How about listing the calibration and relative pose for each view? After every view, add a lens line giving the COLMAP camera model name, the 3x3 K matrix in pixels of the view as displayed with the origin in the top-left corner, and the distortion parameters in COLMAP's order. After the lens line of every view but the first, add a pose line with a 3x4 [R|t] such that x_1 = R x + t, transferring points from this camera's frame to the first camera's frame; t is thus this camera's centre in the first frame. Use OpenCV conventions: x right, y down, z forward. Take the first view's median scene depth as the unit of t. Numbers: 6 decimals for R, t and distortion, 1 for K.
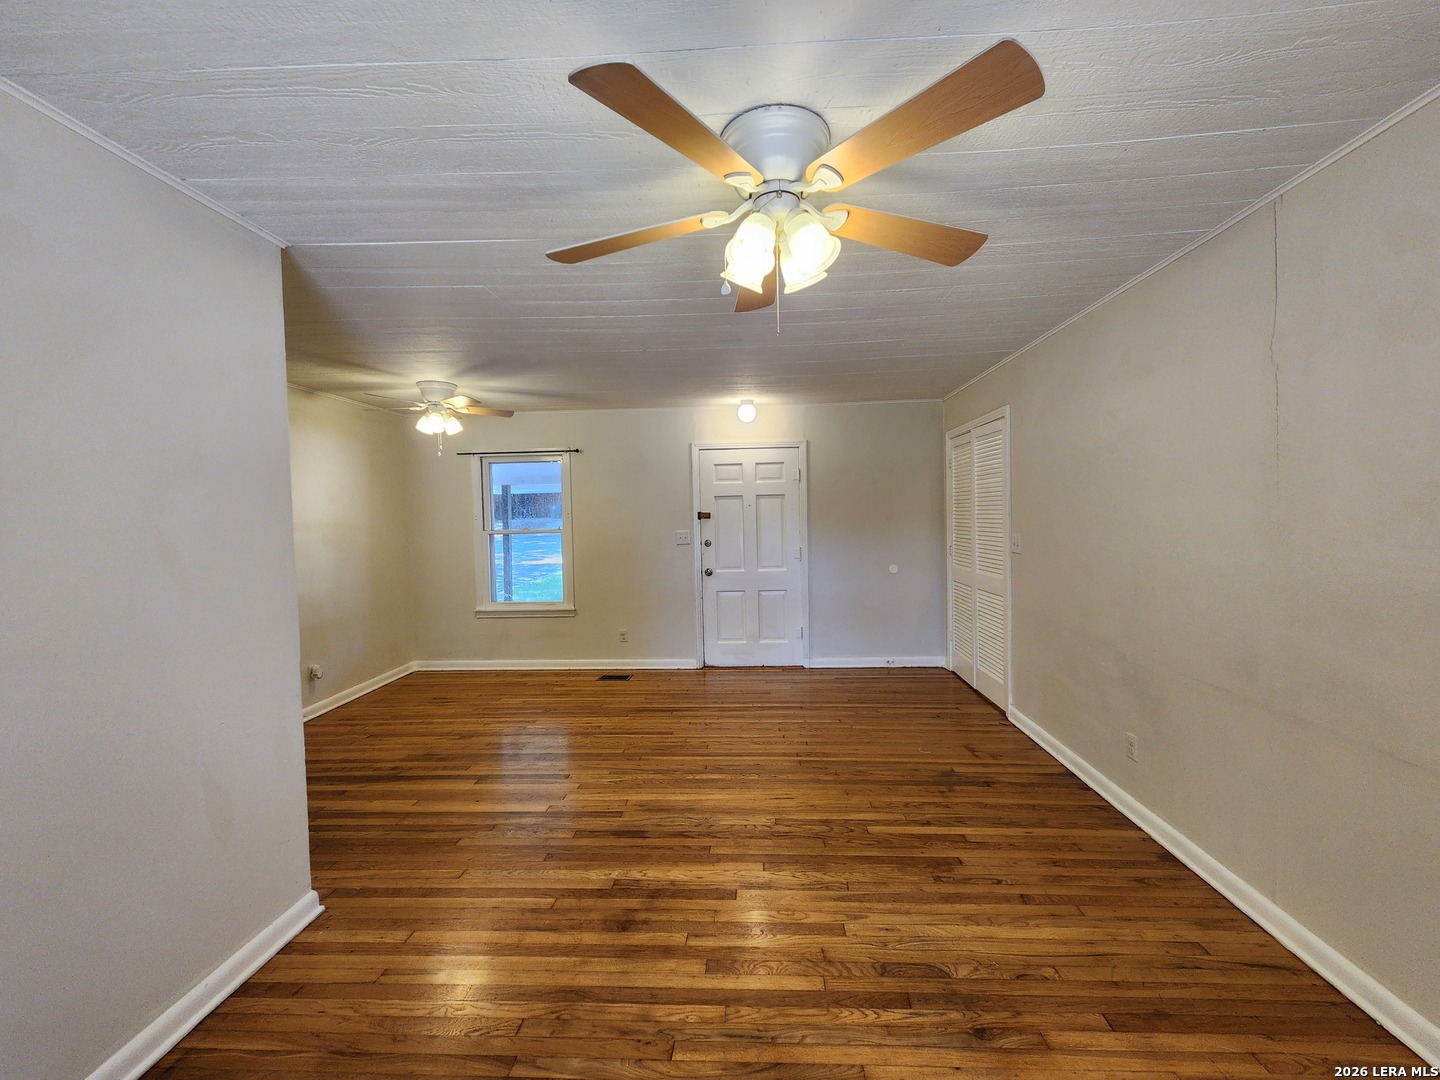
lens RADIAL K [[584.2, 0, 727.8], [0, 584.2, 532.4], [0, 0, 1]] dist [-0.001295, -0.000938]
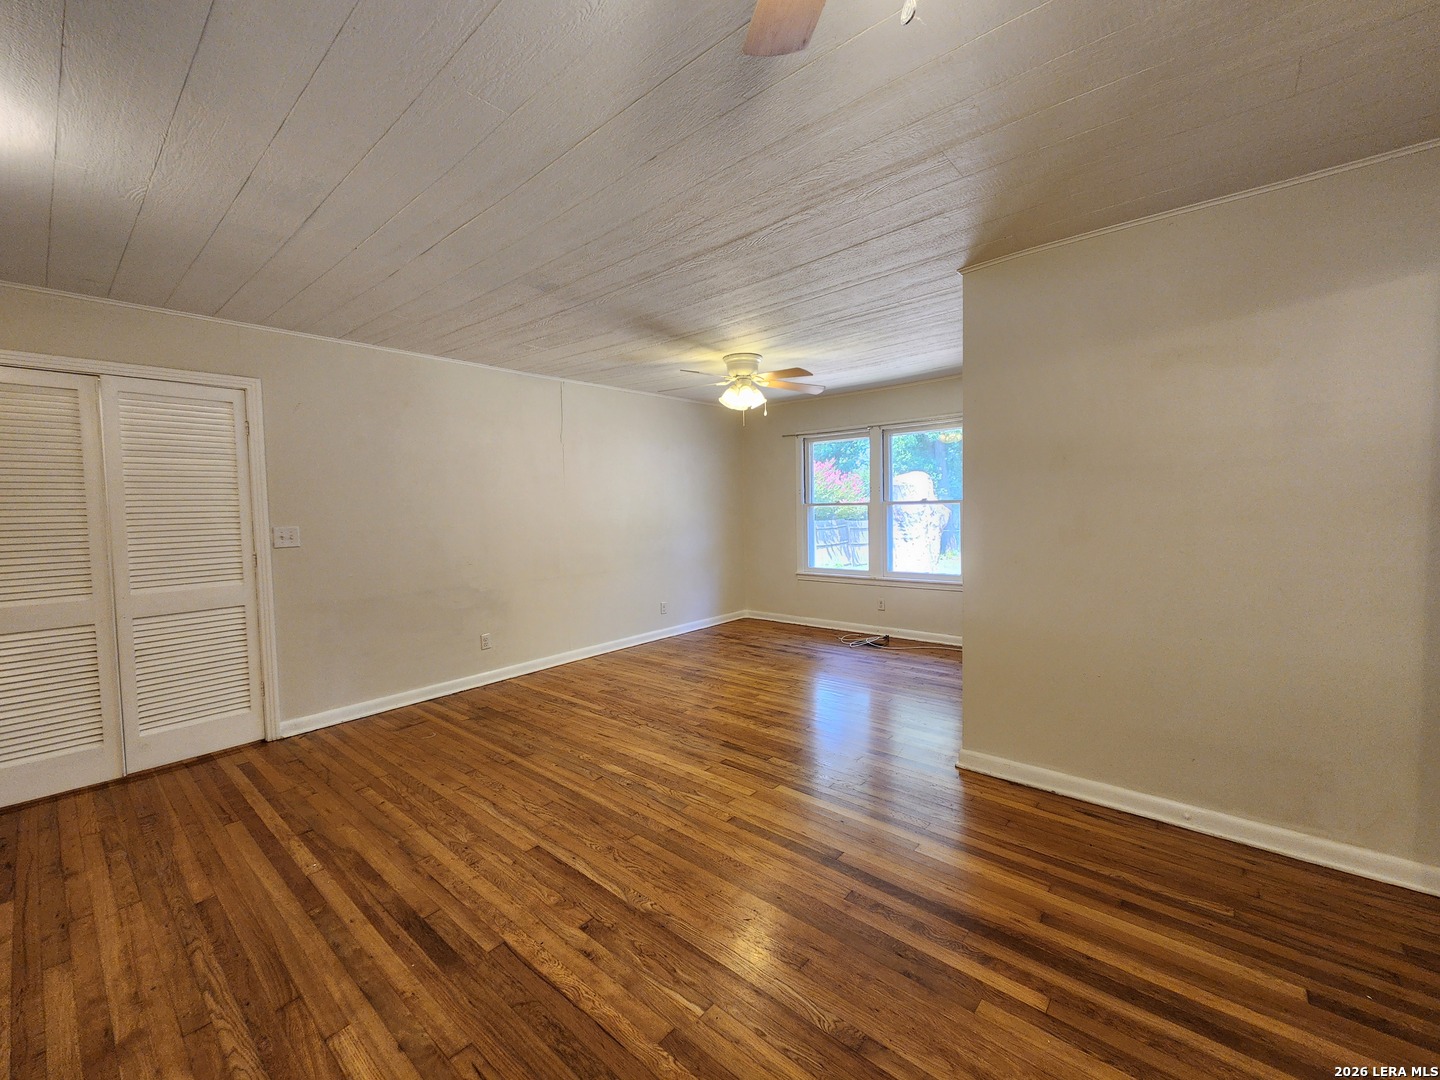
lens RADIAL K [[588.6, 0, 732.4], [0, 588.6, 532.6], [0, 0, 1]] dist [0.003951, -0.003599]
pose [[-0.798729, 0.012747, 0.601556, -0.622819], [0.060559, 0.996402, 0.059294, -0.000696], [-0.598636, 0.083789, -0.796627, 1.326589]]
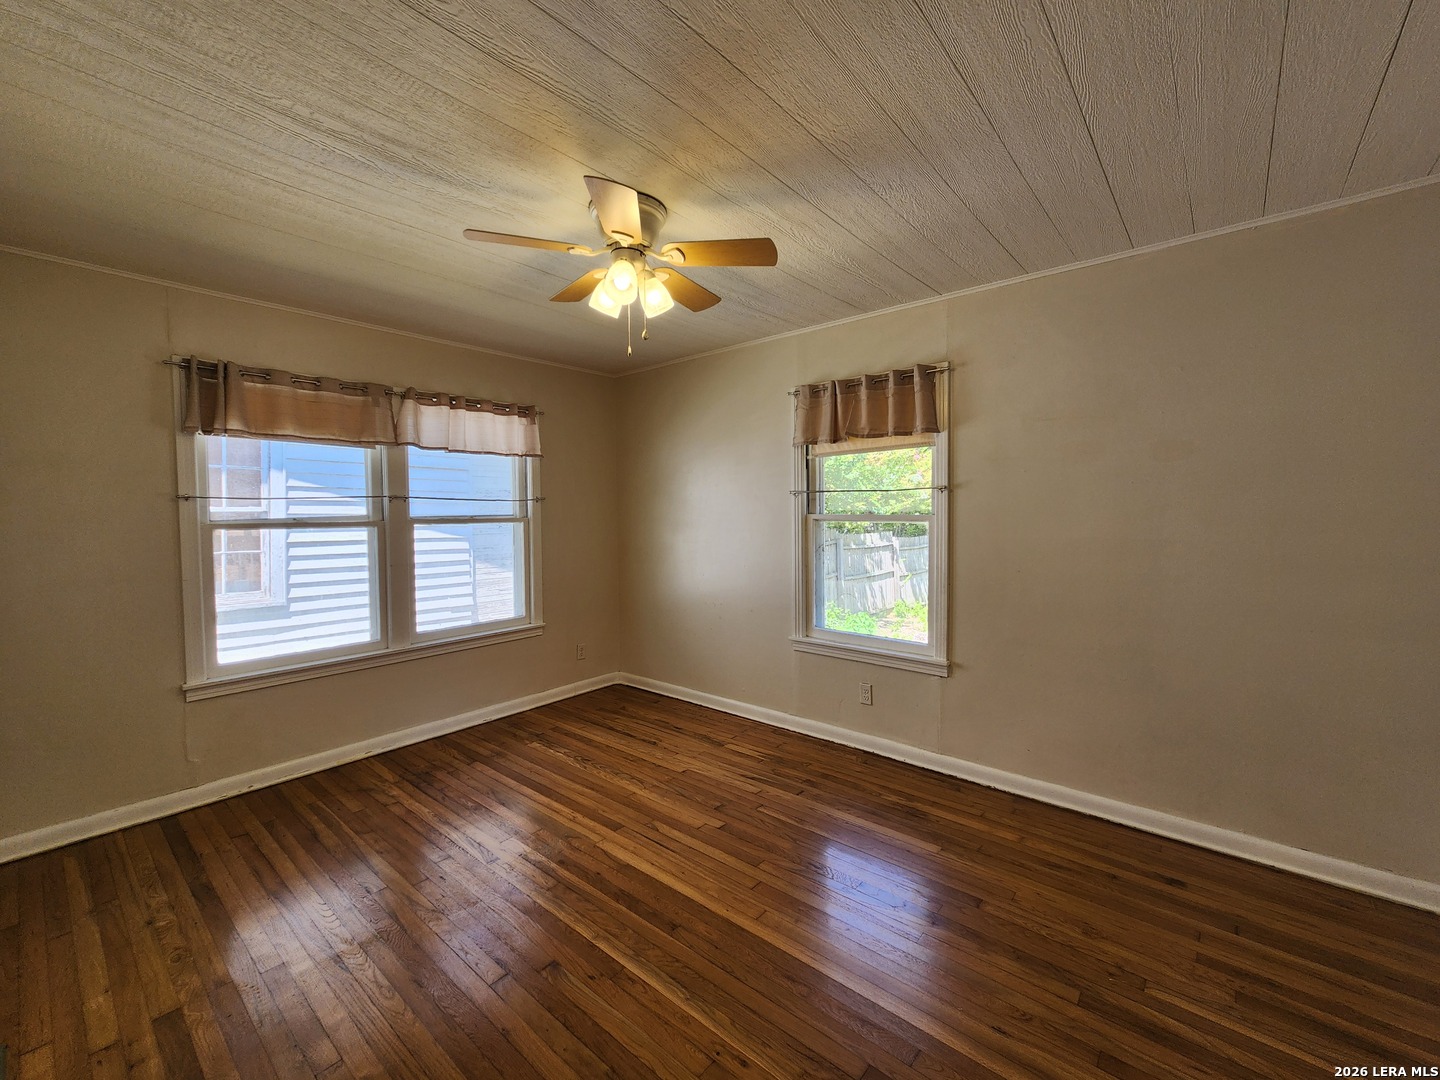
lens RADIAL K [[588.6, 0, 732.4], [0, 588.6, 532.6], [0, 0, 1]] dist [0.003951, -0.003599]
pose [[-0.594083, 0.053942, -0.802593, 0.409275], [0.000090, 0.997753, 0.066993, -0.004493], [0.804404, 0.039727, -0.592753, 0.806127]]
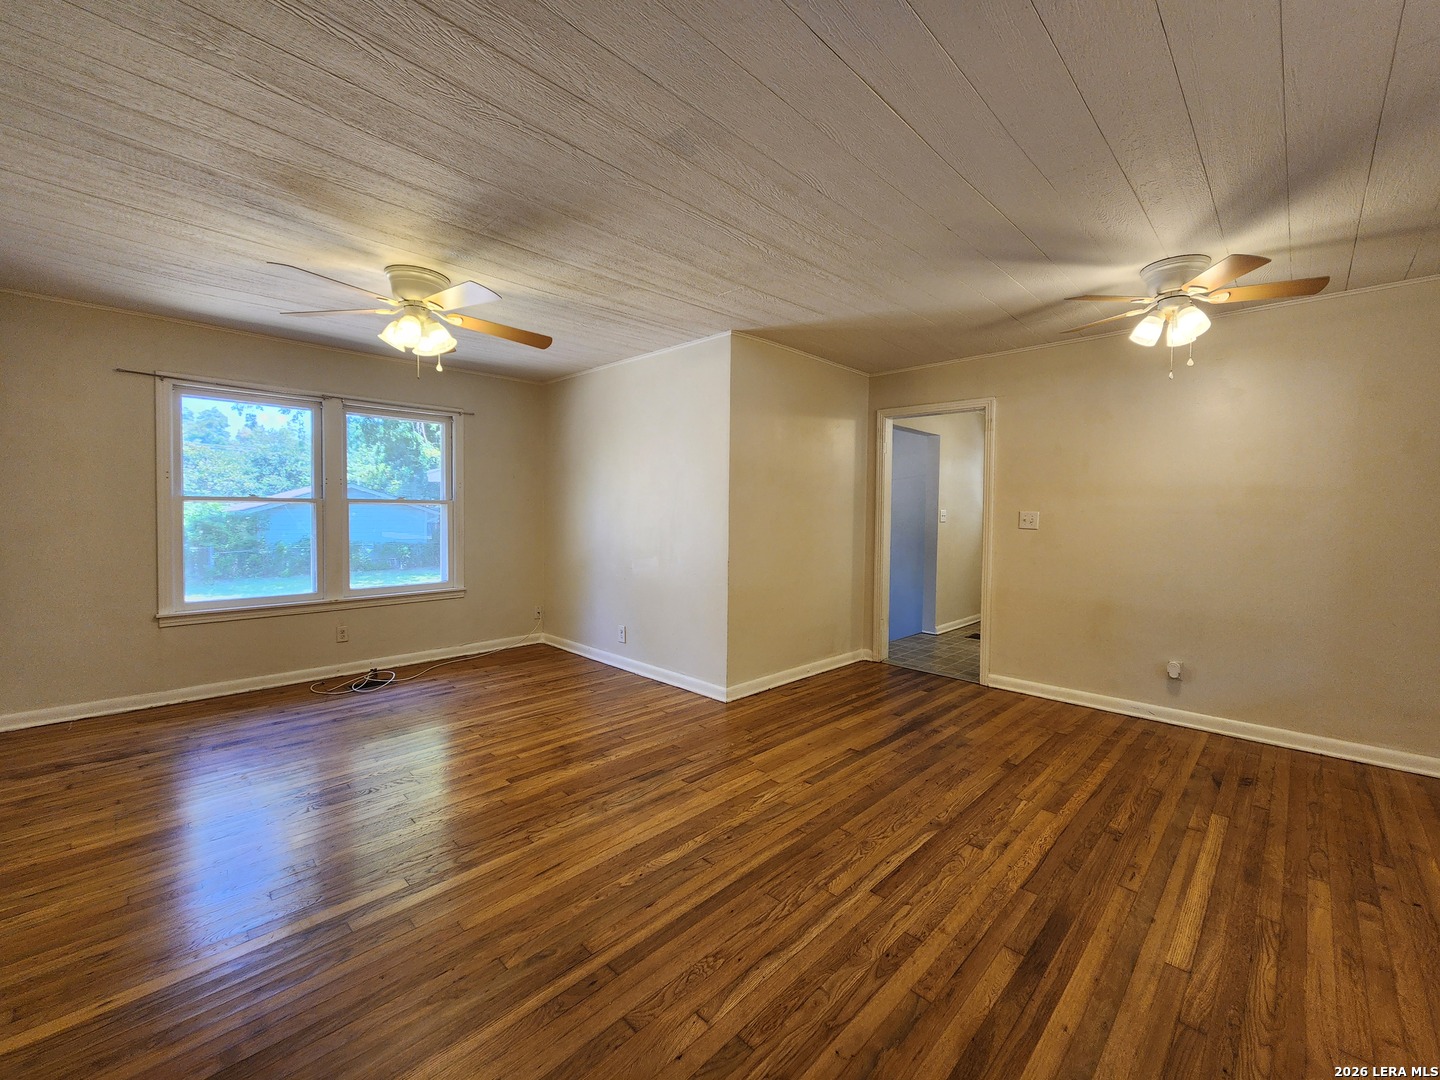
lens RADIAL K [[588.6, 0, 732.4], [0, 588.6, 532.6], [0, 0, 1]] dist [0.003951, -0.003599]
pose [[-0.653713, 0.044517, -0.755432, 0.352428], [-0.018282, 0.997048, 0.074575, -0.000659], [0.756522, 0.062562, -0.650969, 1.212744]]
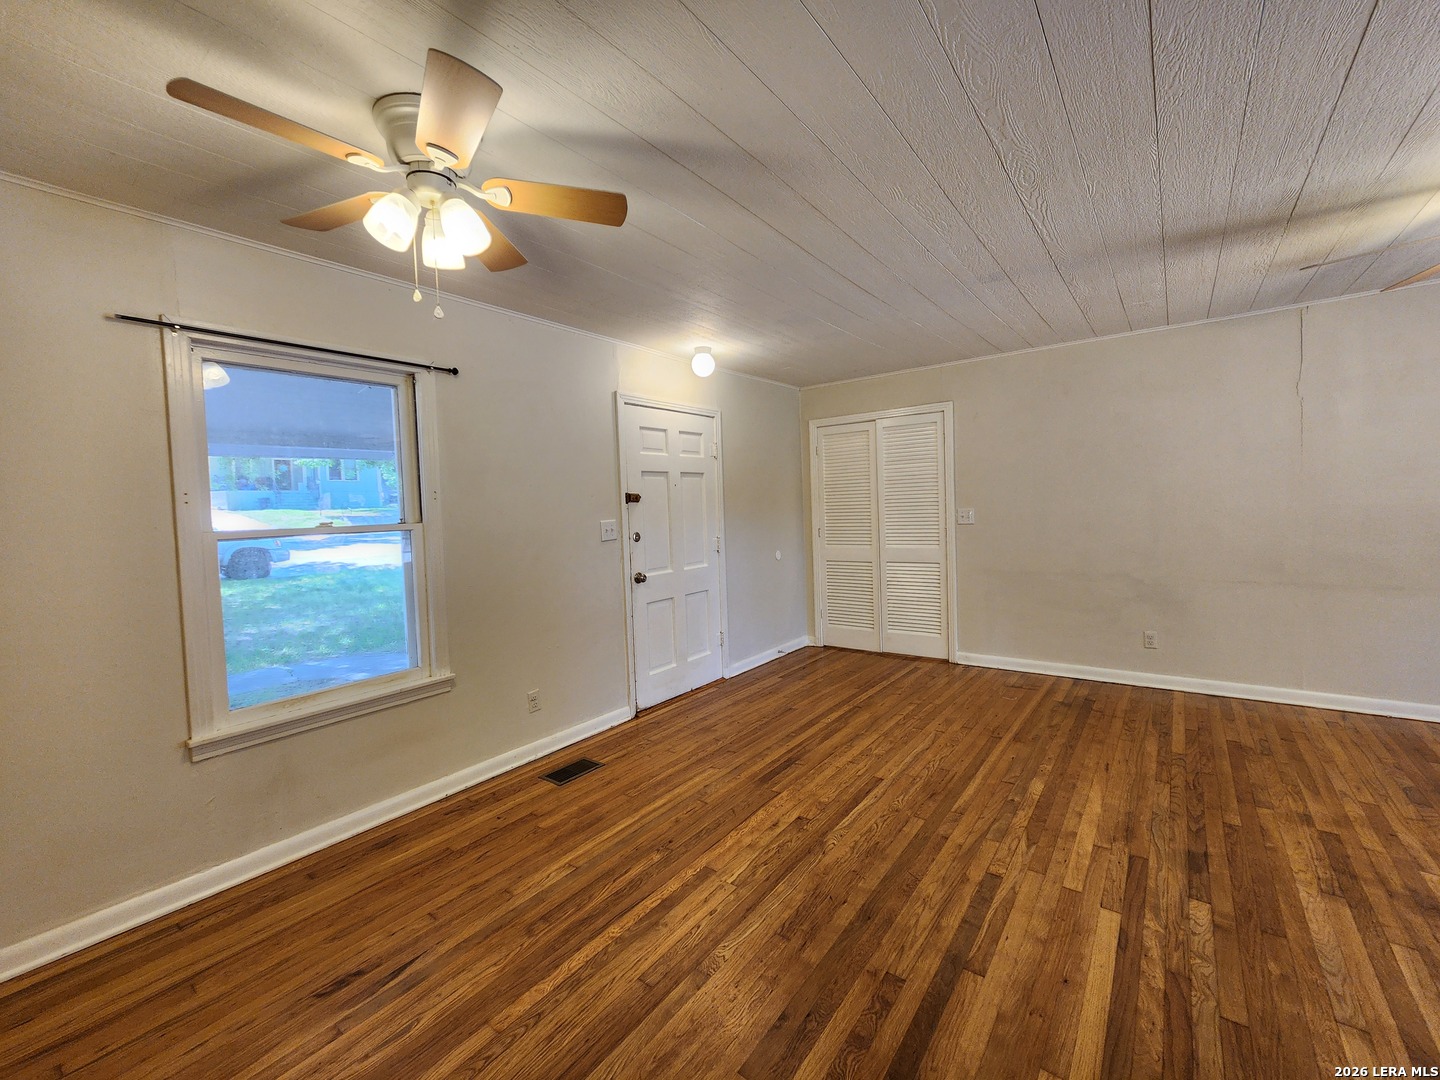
lens RADIAL K [[588.6, 0, 732.4], [0, 588.6, 532.6], [0, 0, 1]] dist [0.003951, -0.003599]
pose [[0.557955, -0.034676, 0.829146, -0.803115], [0.050199, 0.998707, 0.007987, 0.018755], [-0.828351, 0.037166, 0.558975, 0.723815]]
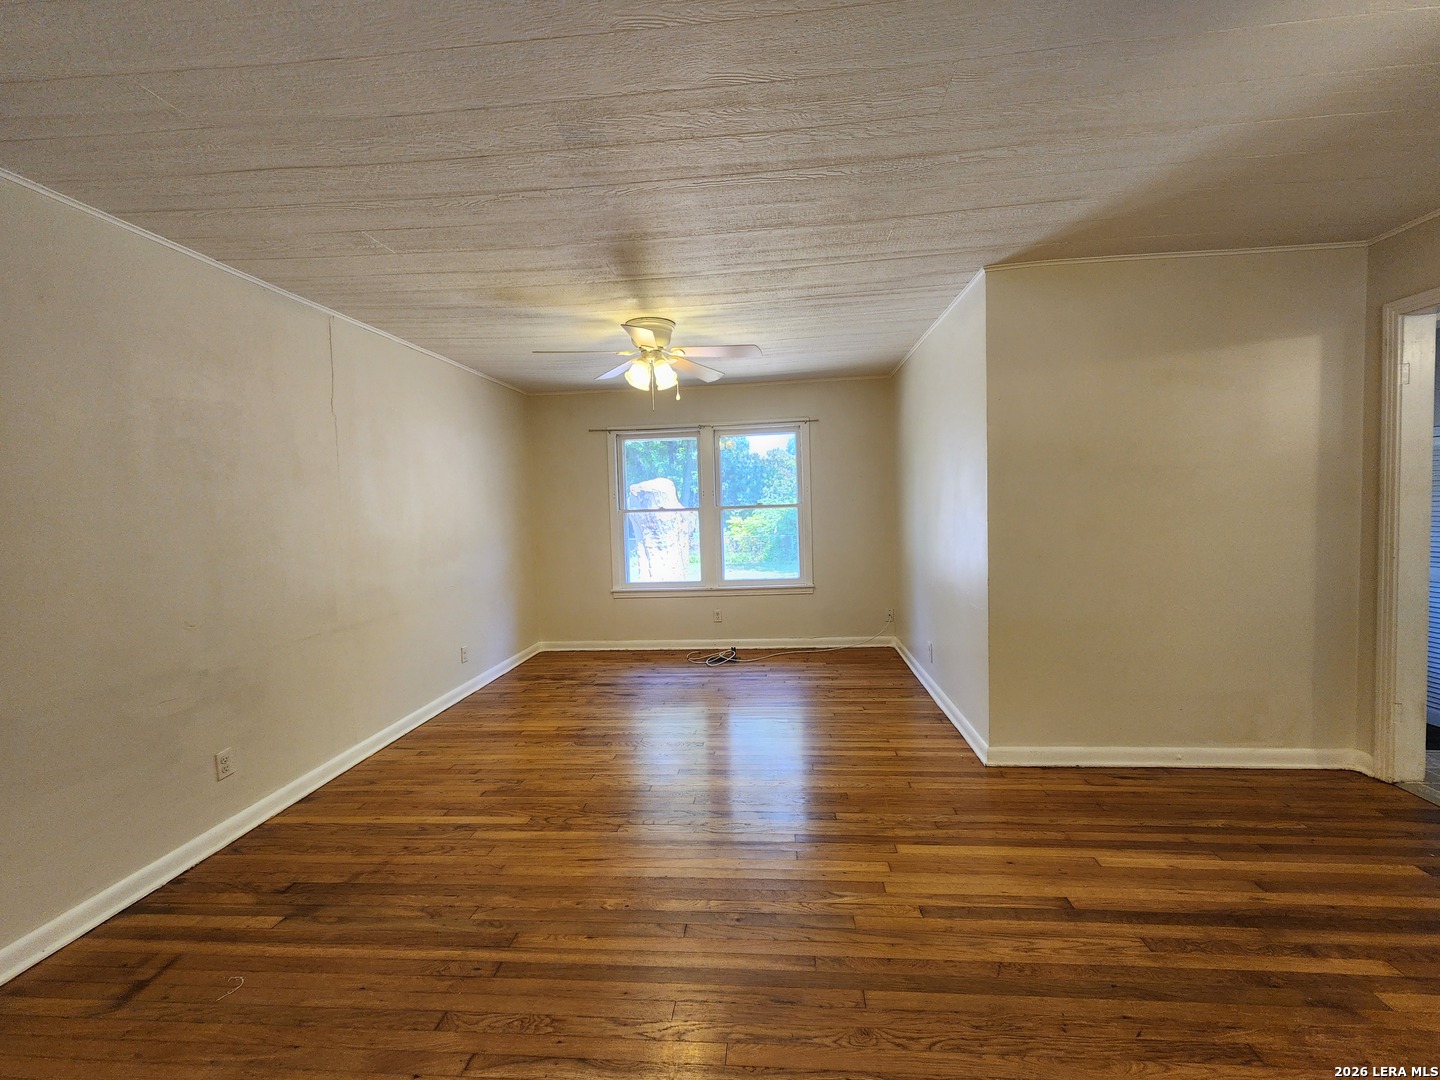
lens RADIAL K [[590.9, 0, 734.9], [0, 590.9, 534.5], [0, 0, 1]] dist [-0.000397, -0.000553]
pose [[-0.998098, 0.055058, 0.027716, -0.103409], [0.057148, 0.995048, 0.081320, -0.012893], [-0.023102, 0.082749, -0.996303, 1.310249]]
